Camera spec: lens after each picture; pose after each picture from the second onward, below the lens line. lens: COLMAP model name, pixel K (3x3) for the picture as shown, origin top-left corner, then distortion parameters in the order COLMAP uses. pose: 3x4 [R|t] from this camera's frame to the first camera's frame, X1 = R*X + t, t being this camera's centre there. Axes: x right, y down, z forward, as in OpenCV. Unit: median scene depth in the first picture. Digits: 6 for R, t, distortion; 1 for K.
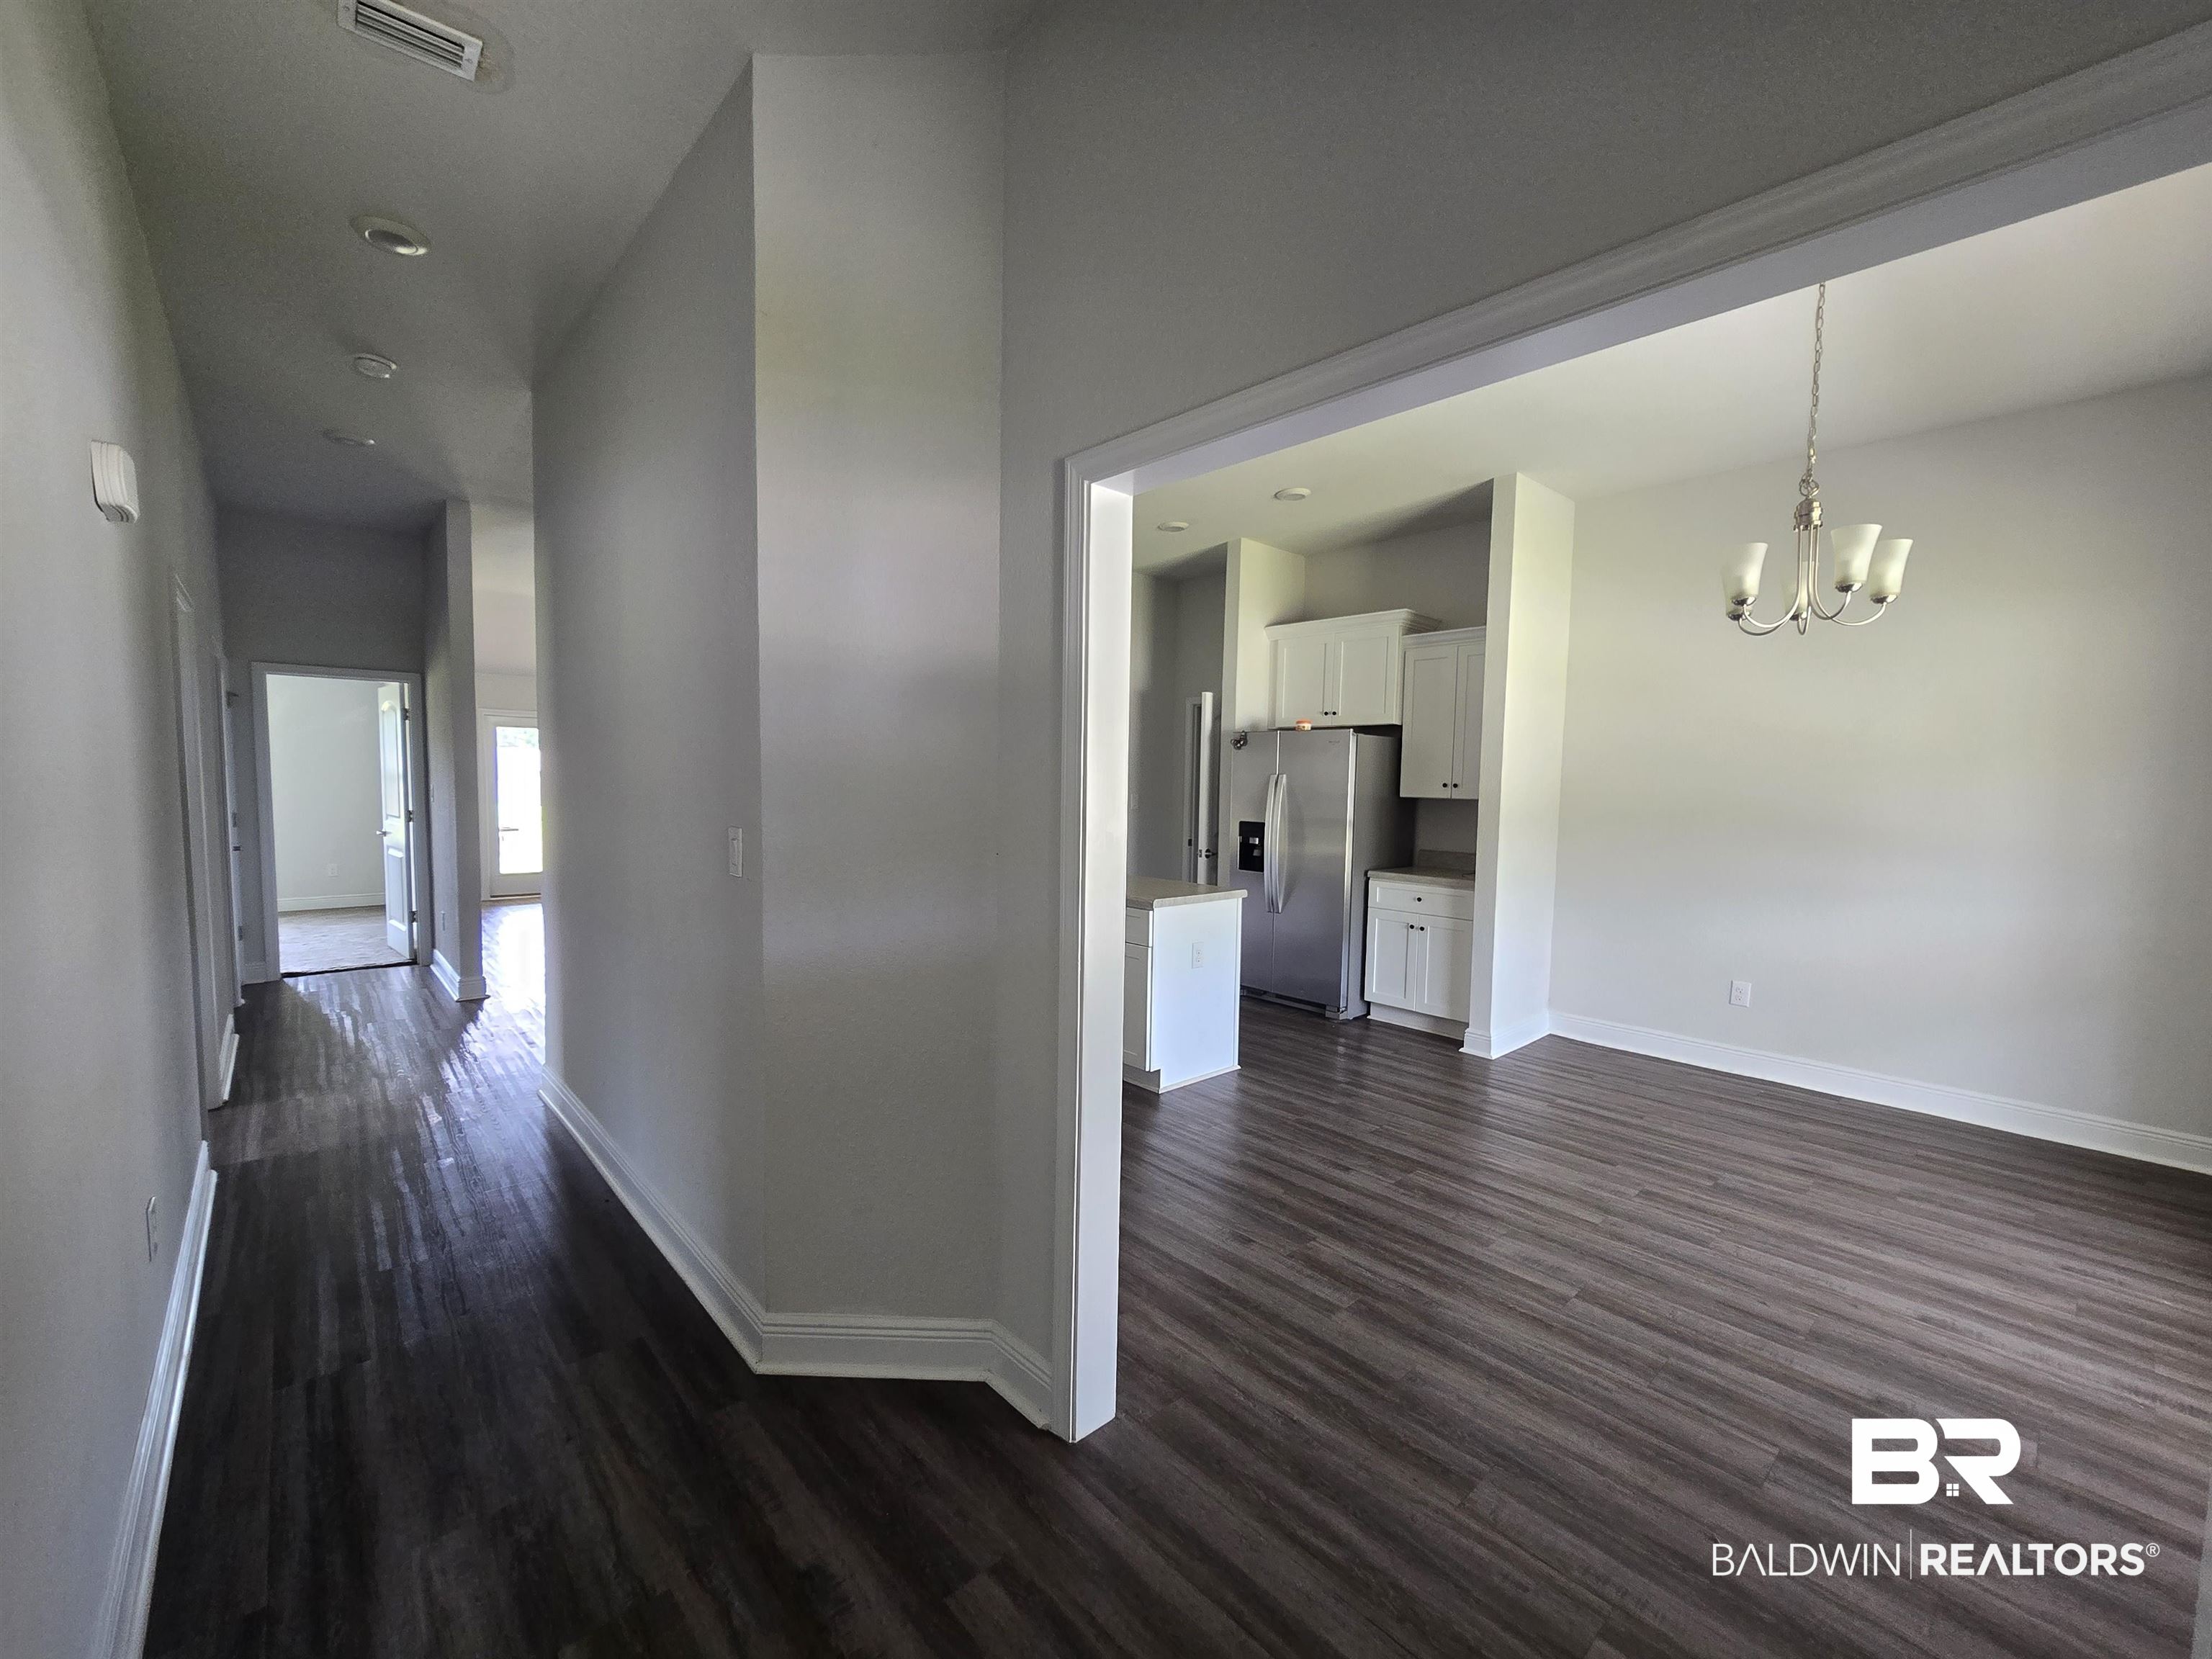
lens RADIAL K [[904.0, 0, 1103.4], [0, 904.0, 840.7], [0, 0, 1]] dist [-0.002760, 0.000173]
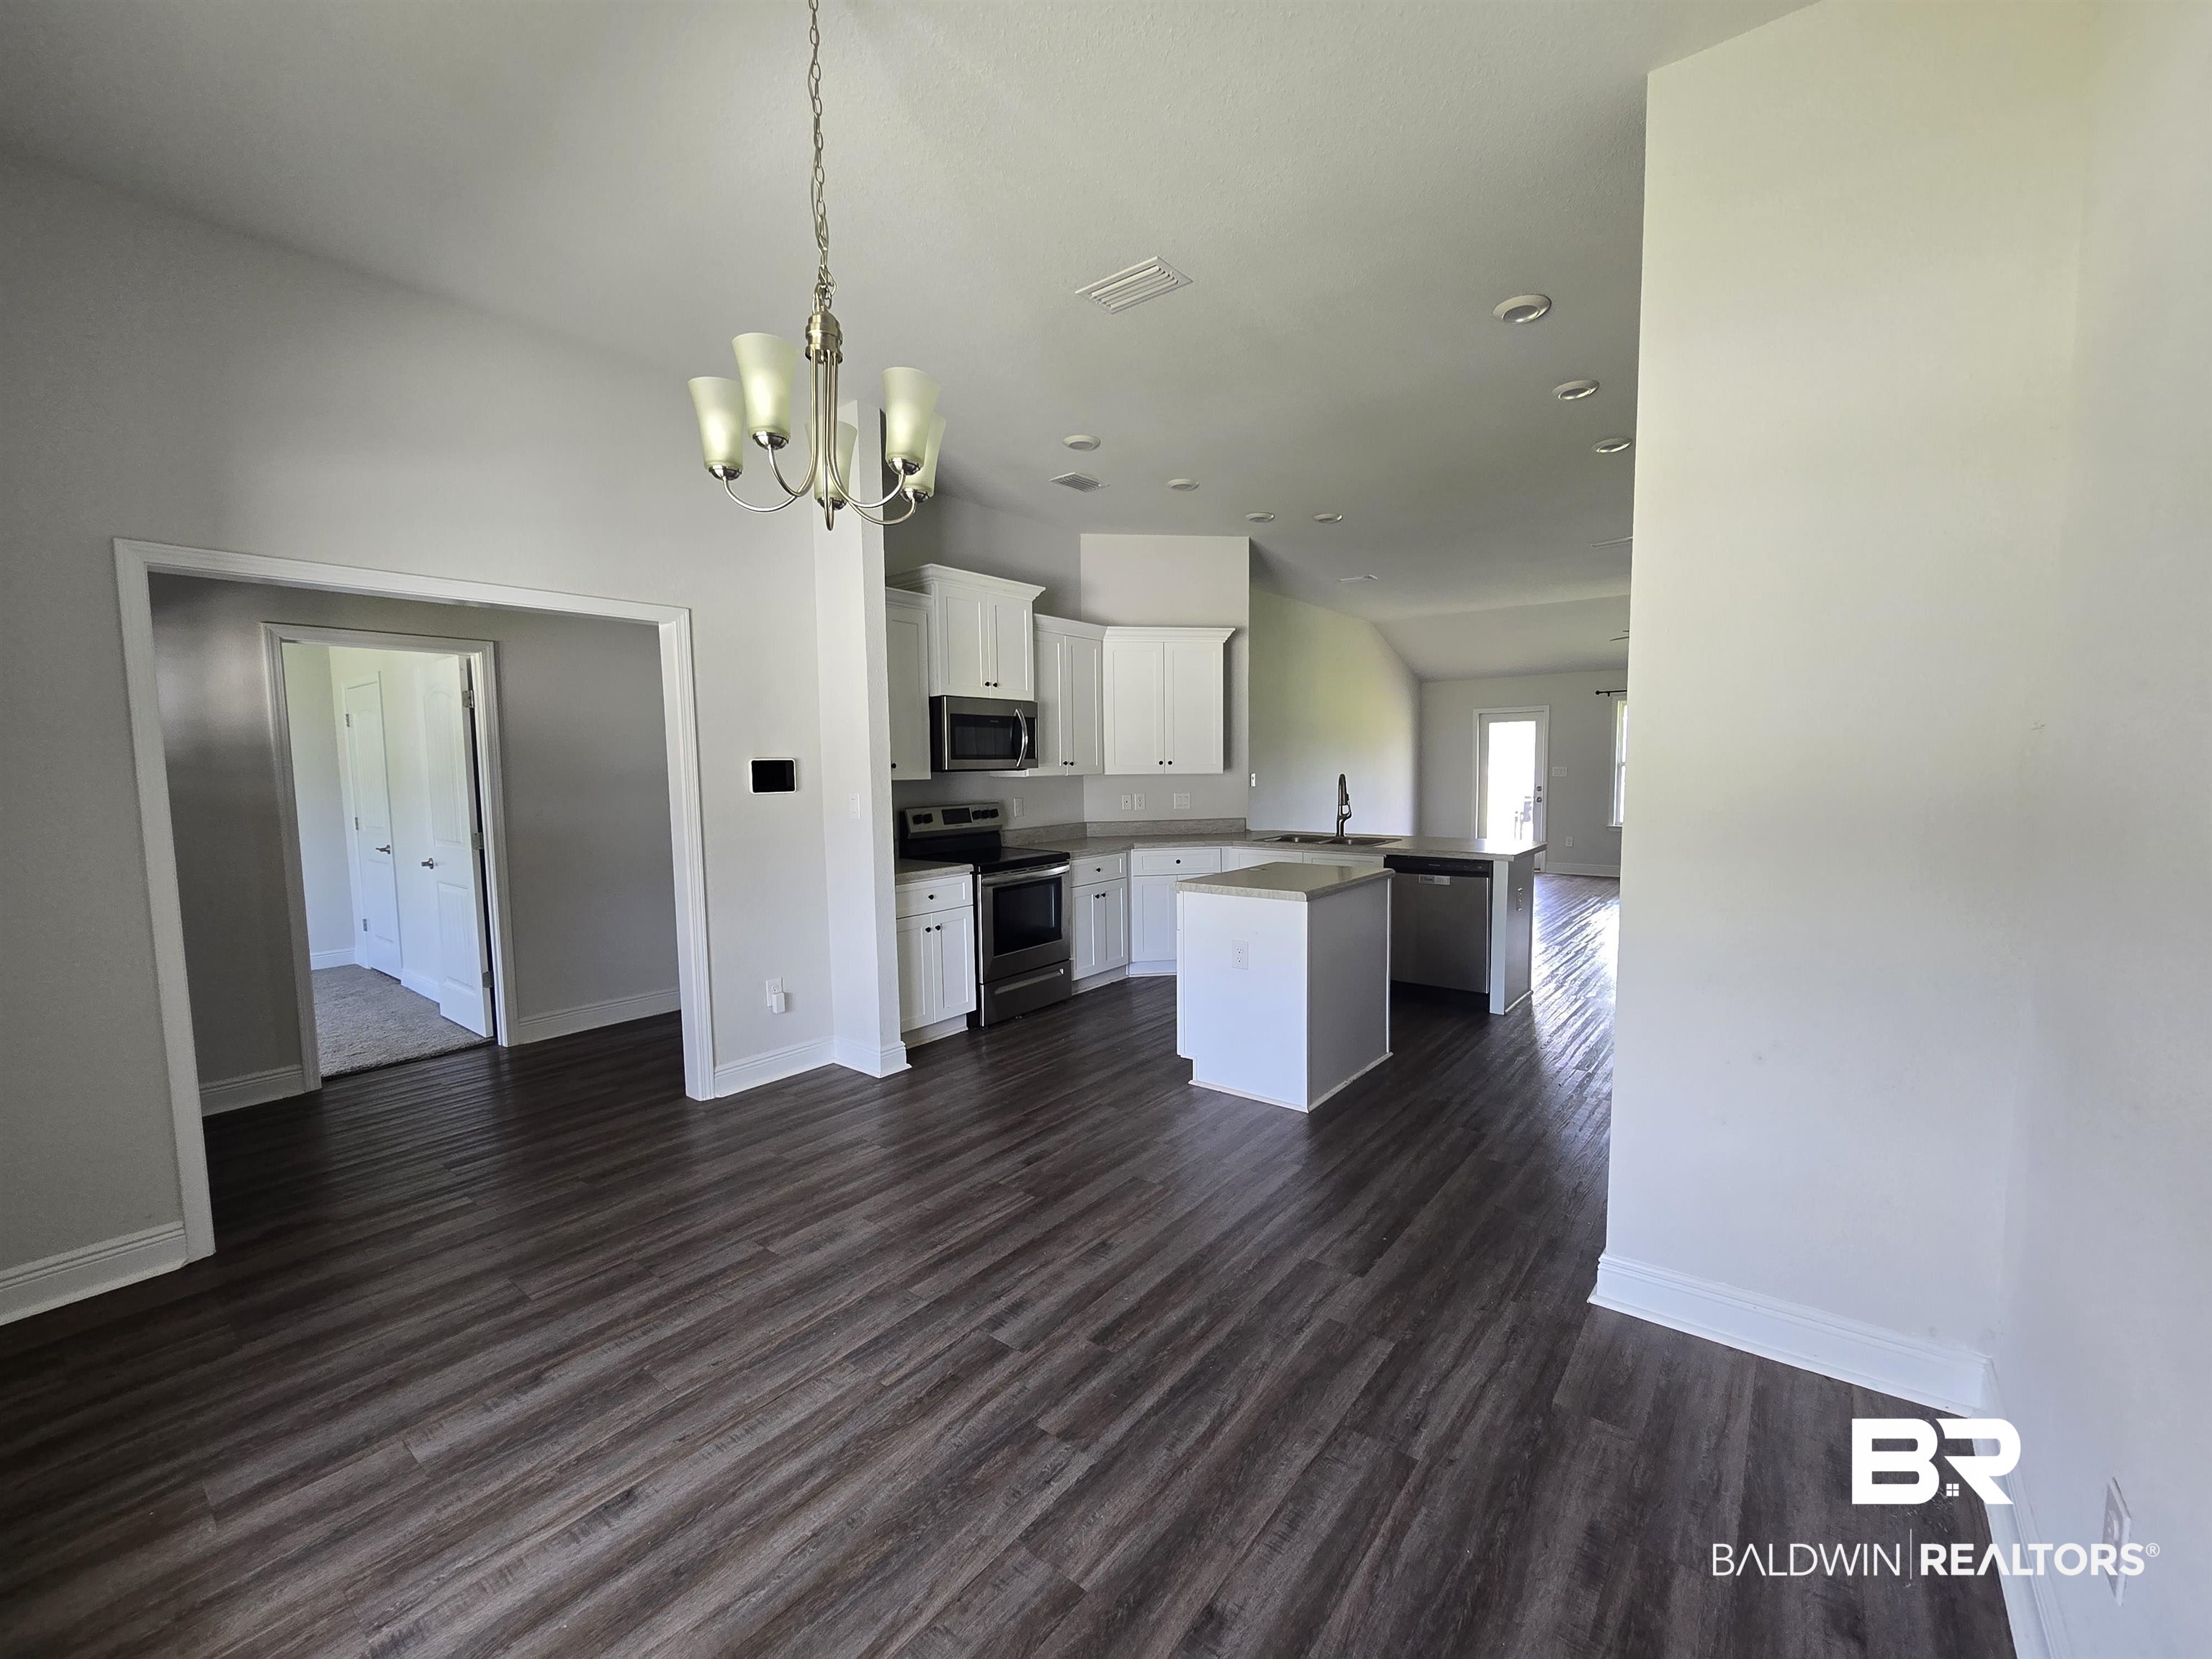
lens RADIAL K [[904.0, 0, 1103.4], [0, 904.0, 840.7], [0, 0, 1]] dist [-0.002760, 0.000173]
pose [[0.169655, 0.067131, -0.983214, 1.430199], [-0.048983, 0.997019, 0.059622, -0.048918], [0.984286, 0.038046, 0.172437, 1.064183]]
